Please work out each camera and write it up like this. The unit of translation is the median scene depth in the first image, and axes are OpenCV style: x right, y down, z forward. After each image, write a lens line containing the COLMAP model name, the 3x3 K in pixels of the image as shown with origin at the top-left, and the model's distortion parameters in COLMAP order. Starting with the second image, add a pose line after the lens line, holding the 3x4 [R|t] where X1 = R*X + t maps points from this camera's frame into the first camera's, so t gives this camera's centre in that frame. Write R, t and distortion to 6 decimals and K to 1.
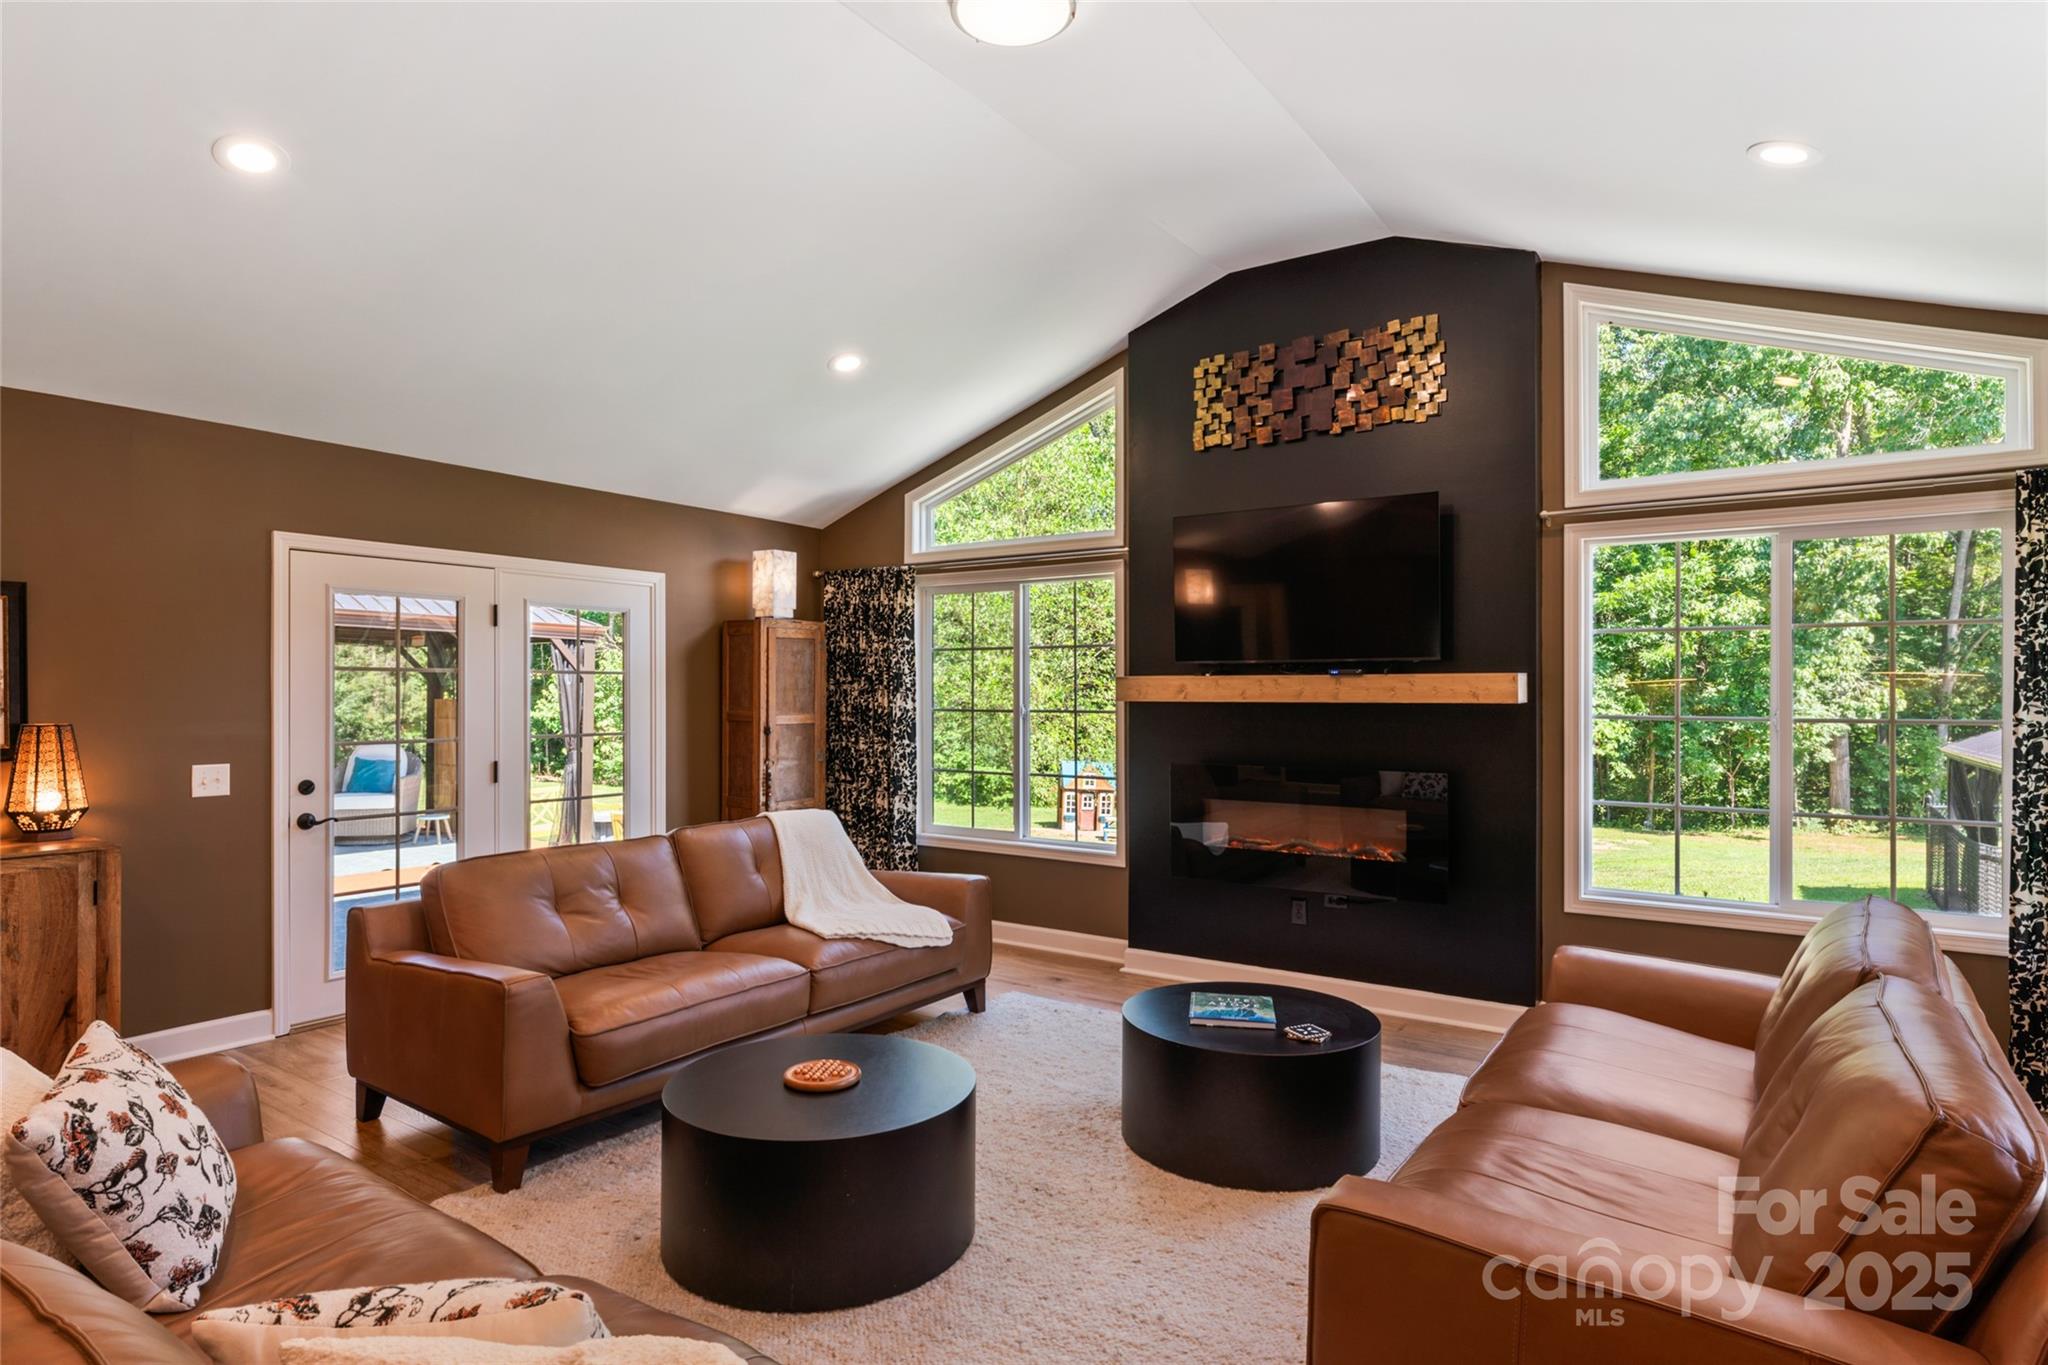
lens RADIAL K [[1114.0, 0, 1025.6], [0, 1114.0, 683.7], [0, 0, 1]] dist [0.002216, 0.001227]
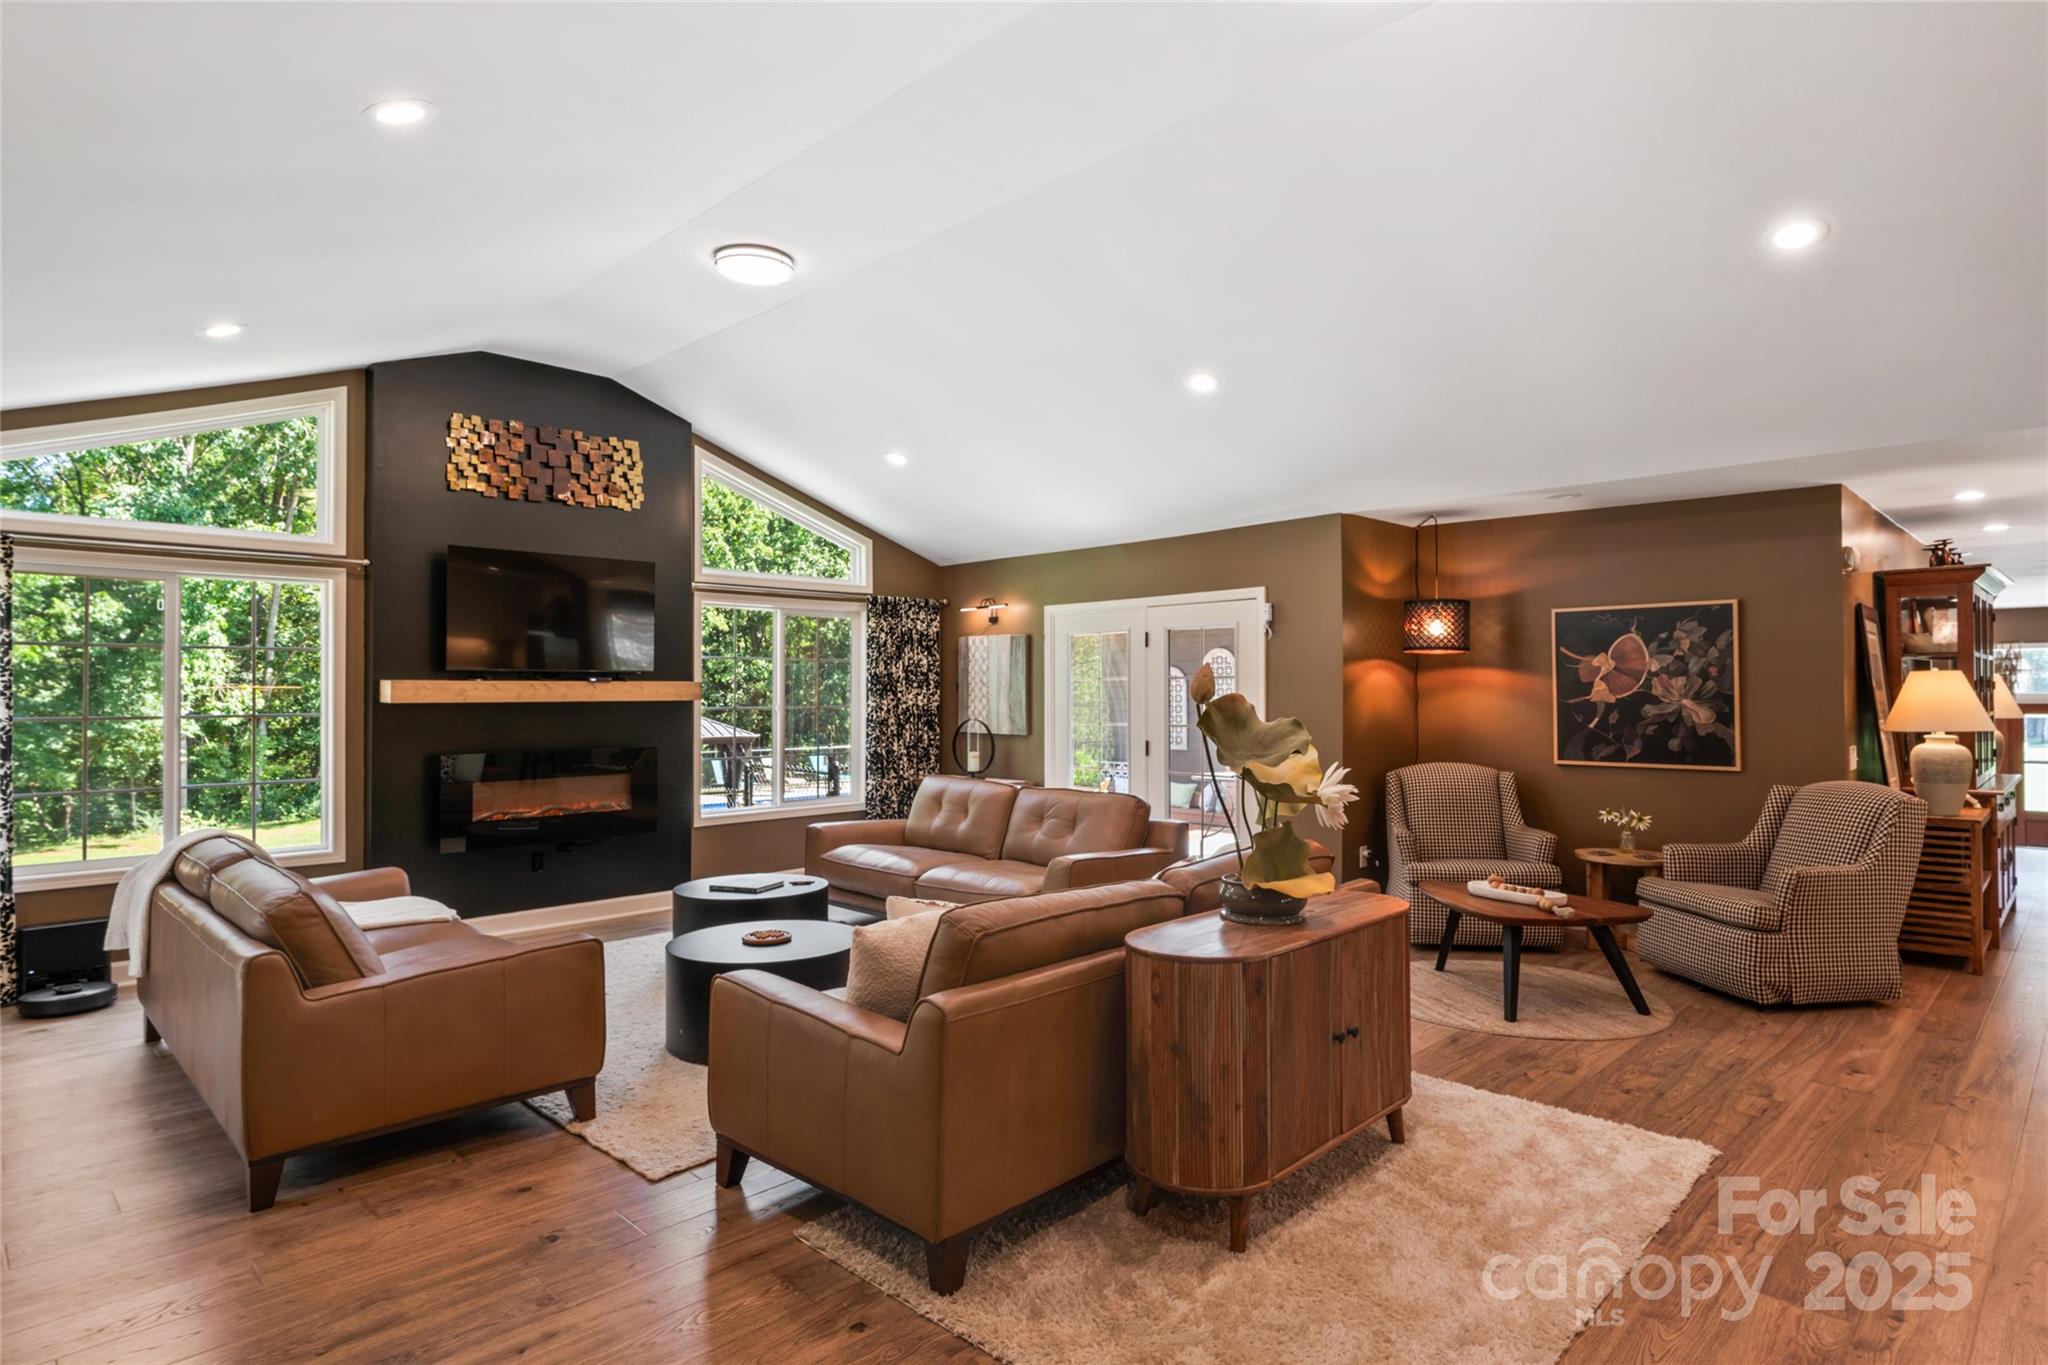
lens RADIAL K [[1114.0, 0, 1037.3], [0, 1114.0, 678.8], [0, 0, 1]] dist [0.002216, 0.001227]
pose [[0.171796, 0.010147, 0.985080, -1.083020], [-0.003274, 0.999947, -0.009729, 0.000327], [-0.985127, -0.001554, 0.171820, 0.226476]]
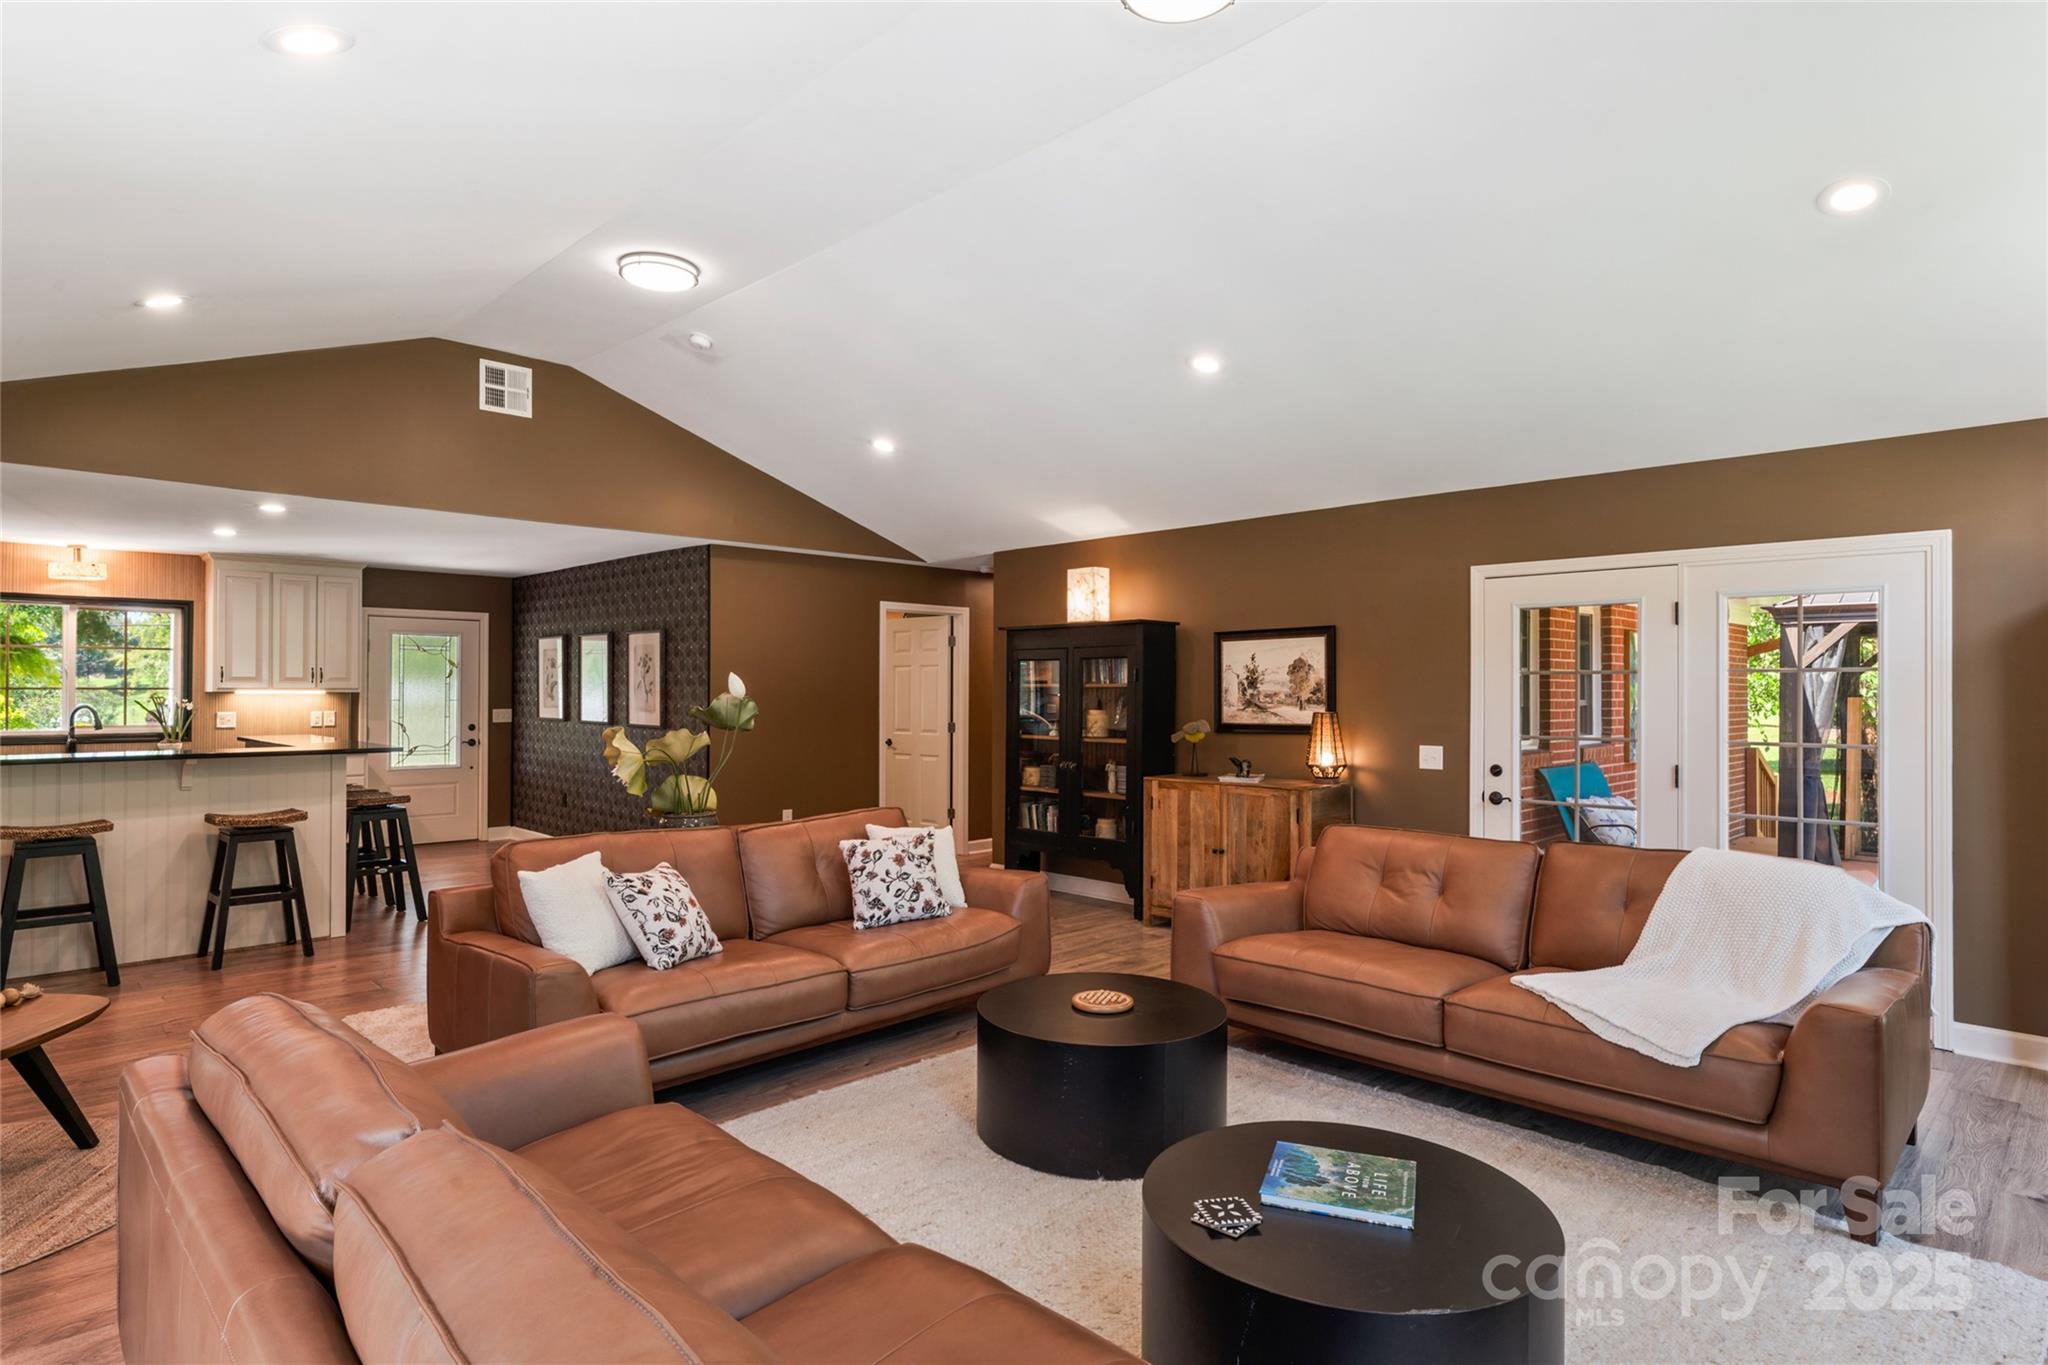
lens RADIAL K [[1114.0, 0, 1028.6], [0, 1114.0, 693.5], [0, 0, 1]] dist [0.002216, 0.001227]
pose [[-0.203349, -0.001939, -0.979104, 0.667208], [0.006635, 0.999972, -0.003359, 0.009127], [0.979084, -0.007180, -0.203331, 0.752209]]
